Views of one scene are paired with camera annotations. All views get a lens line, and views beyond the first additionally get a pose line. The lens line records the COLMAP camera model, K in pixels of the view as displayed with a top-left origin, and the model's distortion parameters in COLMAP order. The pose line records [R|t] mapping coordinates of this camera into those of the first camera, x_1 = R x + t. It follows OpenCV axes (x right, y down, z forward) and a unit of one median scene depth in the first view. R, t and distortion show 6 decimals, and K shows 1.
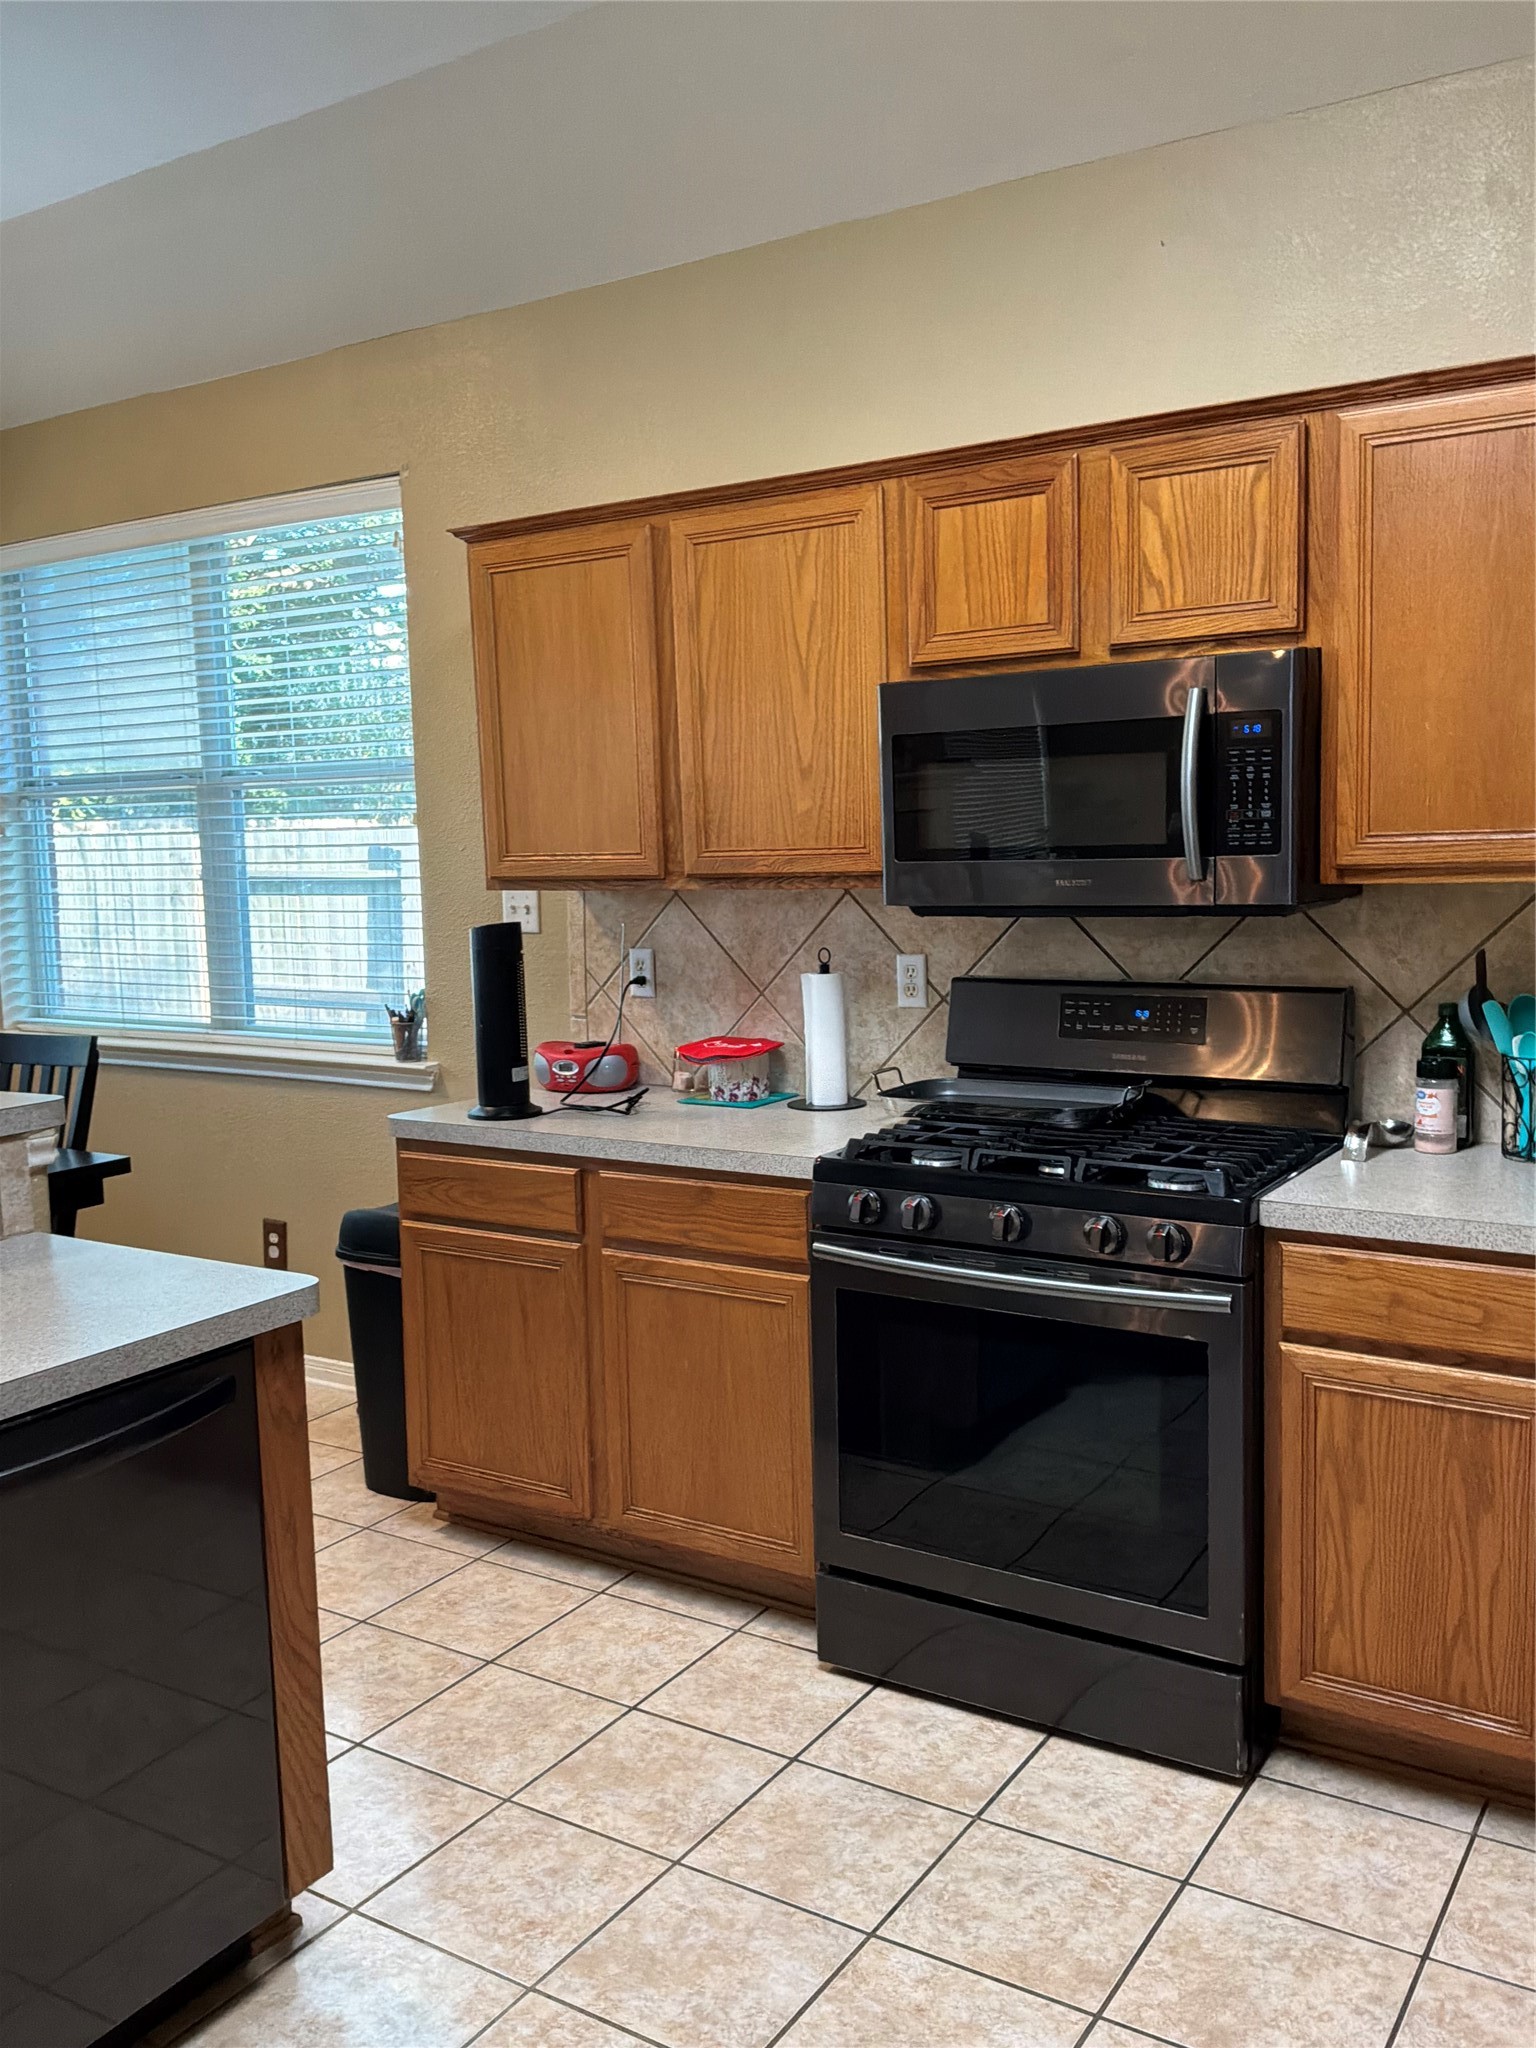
lens RADIAL K [[1732.8, 0, 770.6], [0, 1732.8, 1019.8], [0, 0, 1]] dist [0.083280, -0.142777]
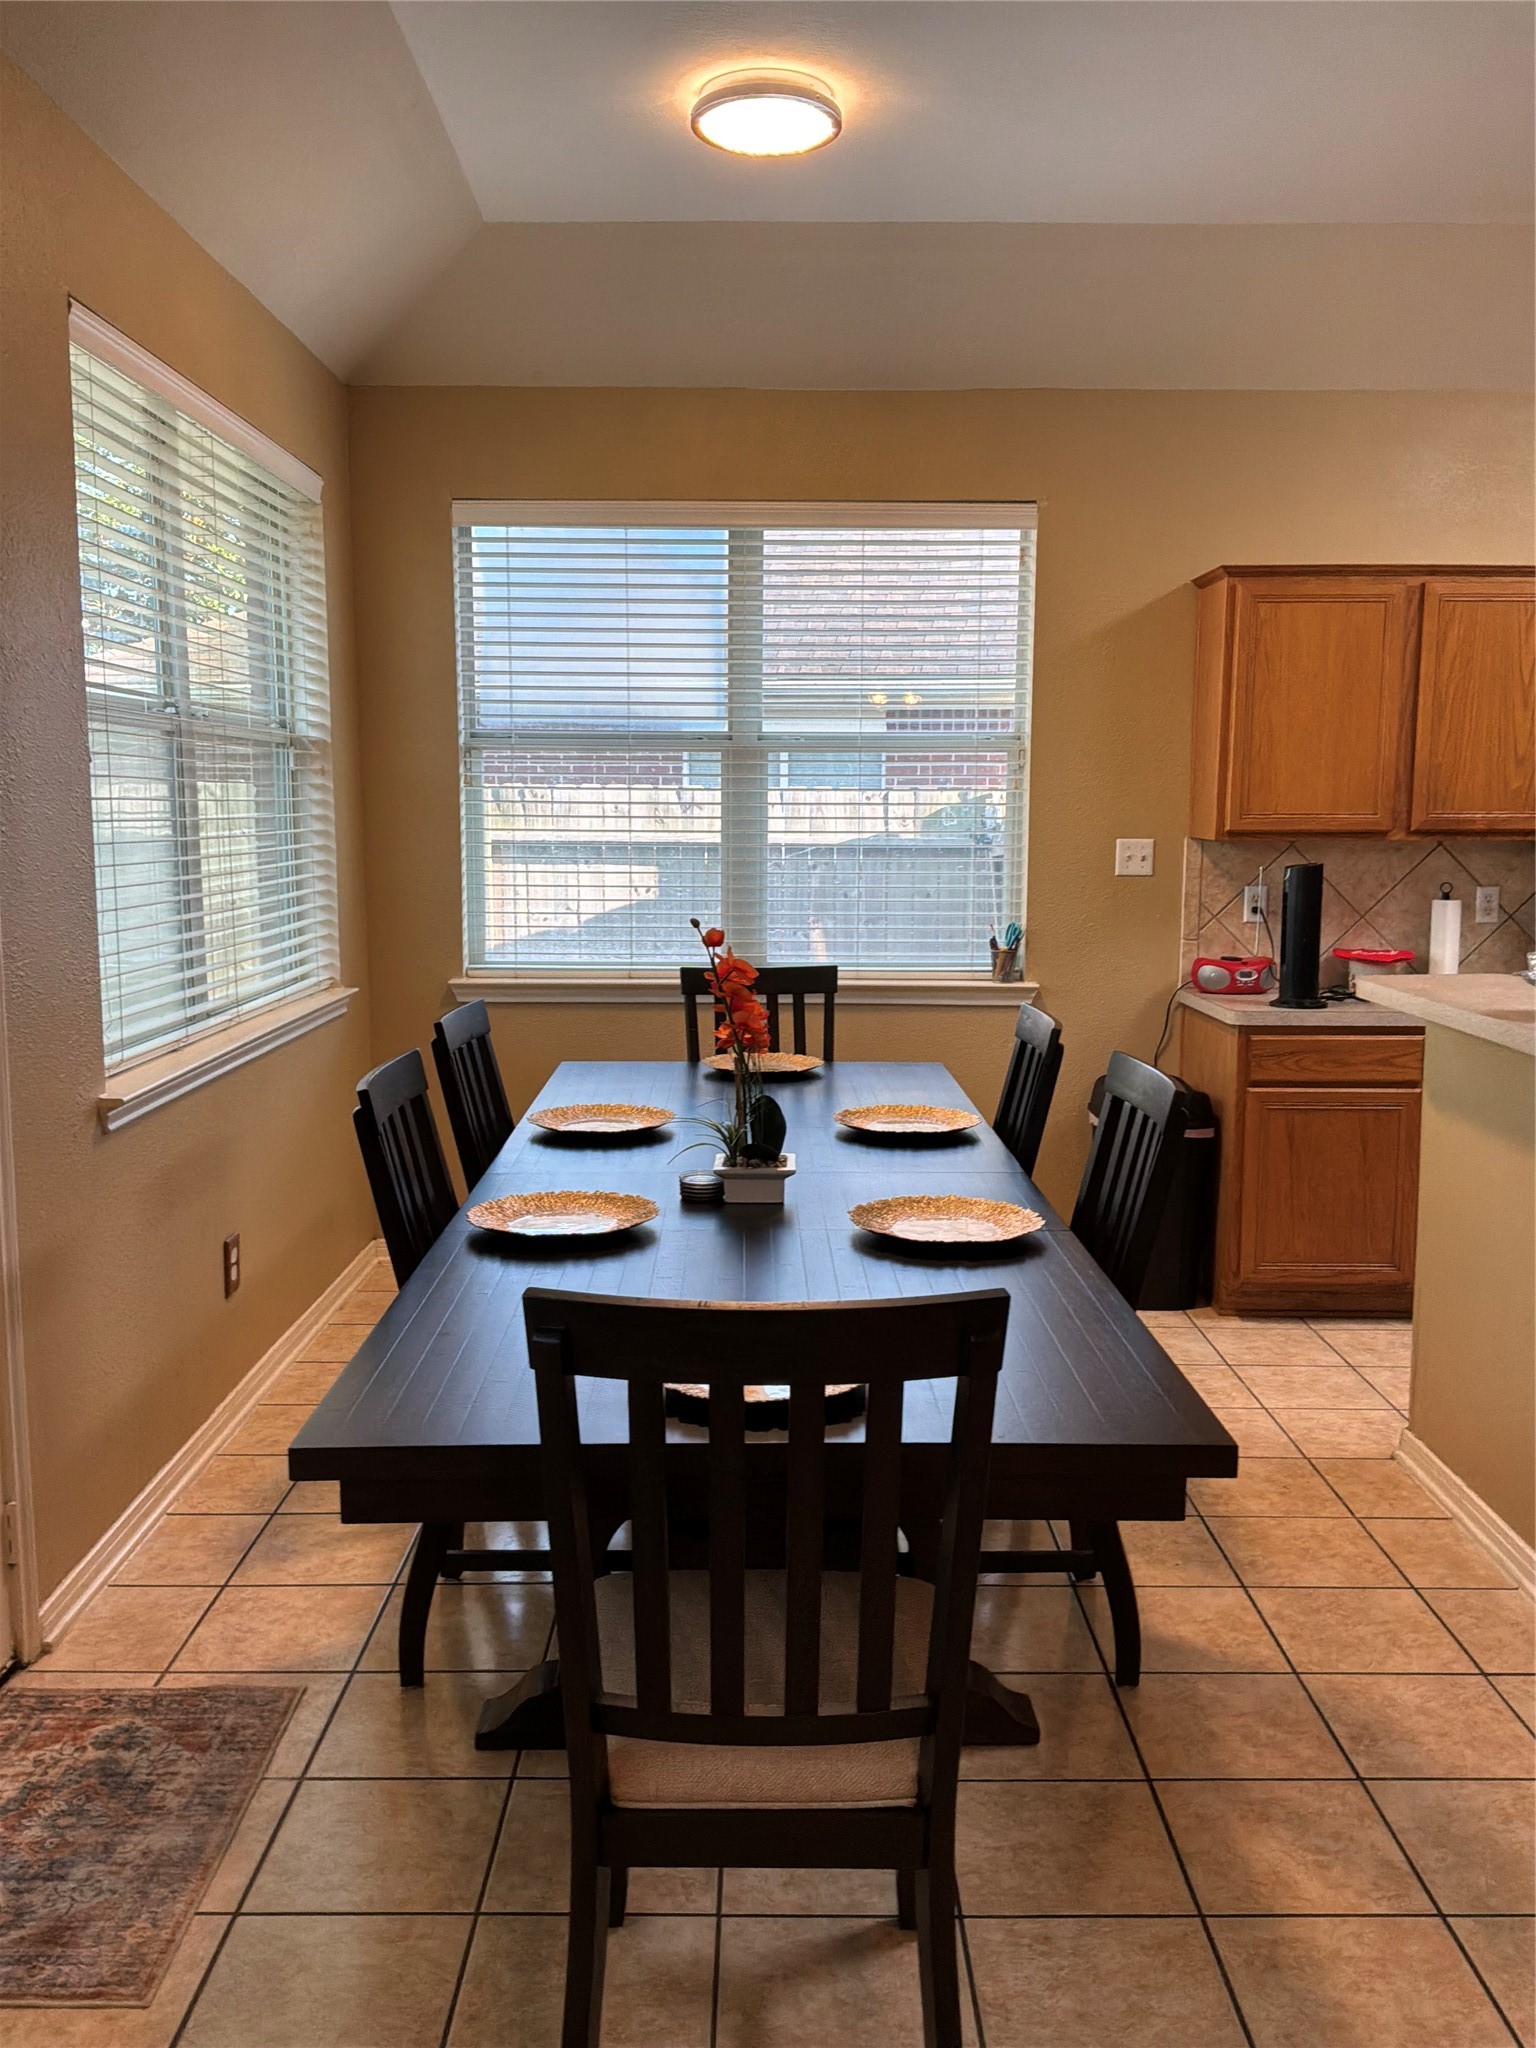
lens RADIAL K [[1732.8, 0, 764.9], [0, 1732.8, 1025.8], [0, 0, 1]] dist [0.083280, -0.142777]
pose [[0.849485, -0.044242, 0.525754, -1.190361], [0.034027, 0.998998, 0.029086, 0.015713], [-0.526514, -0.006819, 0.850139, 0.060772]]
